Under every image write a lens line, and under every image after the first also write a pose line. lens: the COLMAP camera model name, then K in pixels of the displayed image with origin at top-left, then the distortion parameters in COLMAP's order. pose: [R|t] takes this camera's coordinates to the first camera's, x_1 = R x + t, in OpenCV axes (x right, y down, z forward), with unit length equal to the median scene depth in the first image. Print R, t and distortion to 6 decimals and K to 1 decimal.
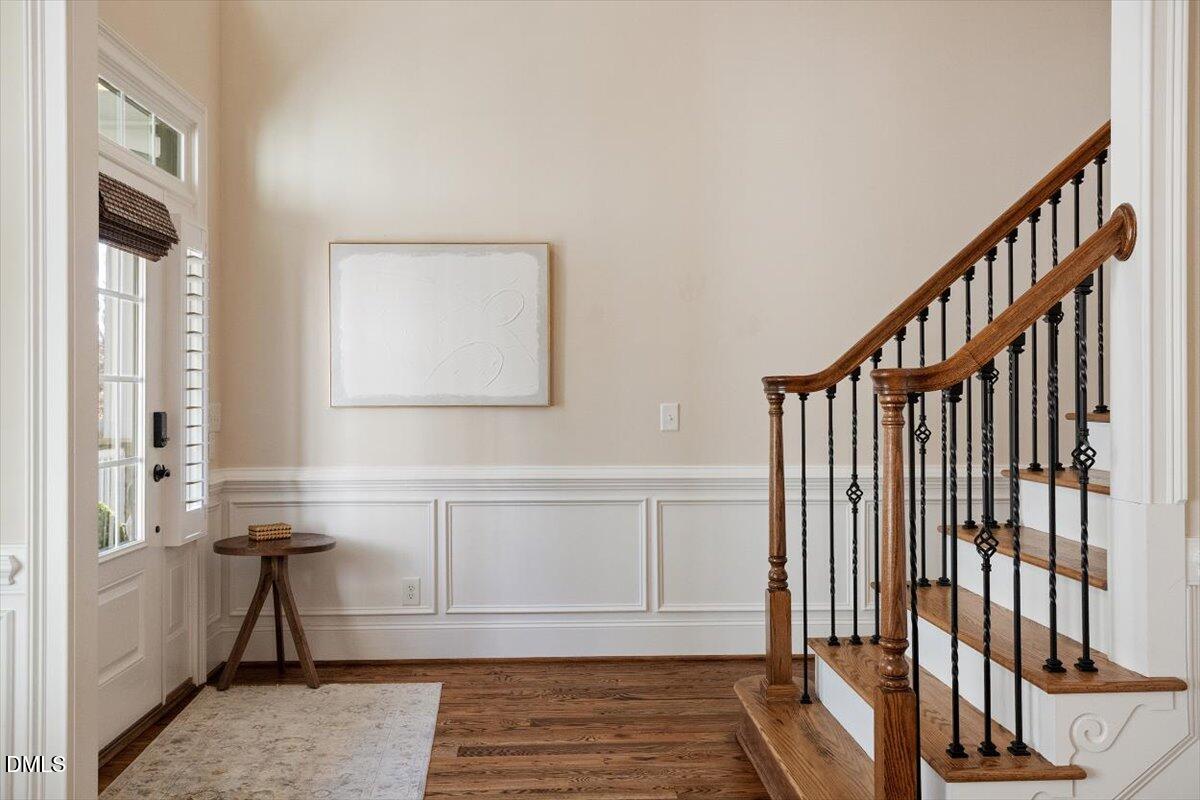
lens RADIAL K [[995.8, 0, 600.0], [0, 995.8, 400.0], [0, 0, 1]] dist [0.001069, 0.006968]
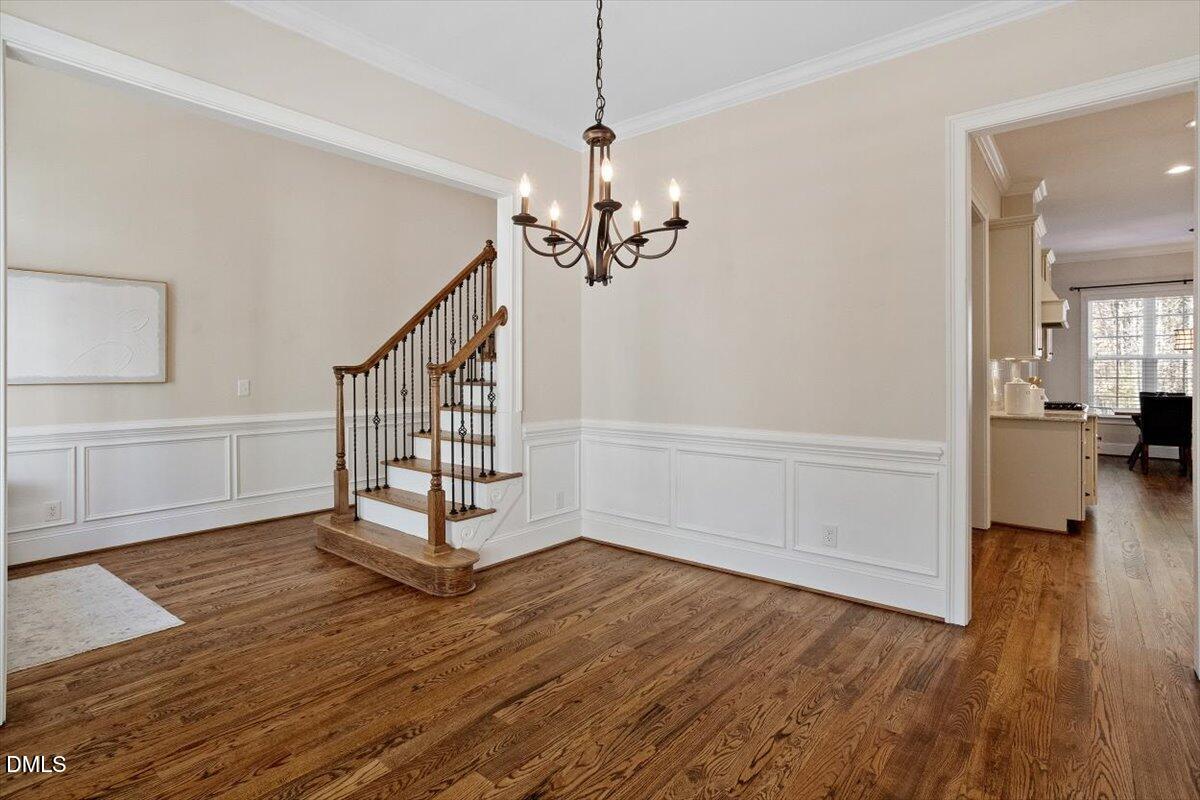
lens RADIAL K [[615.4, 0, 599.8], [0, 615.4, 375.0], [0, 0, 1]] dist [-0.001353, -0.000043]
pose [[0.667041, -0.005617, 0.745000, -0.414468], [0.007359, 0.999972, 0.000950, -0.002460], [-0.744985, 0.004849, 0.667064, -0.254634]]
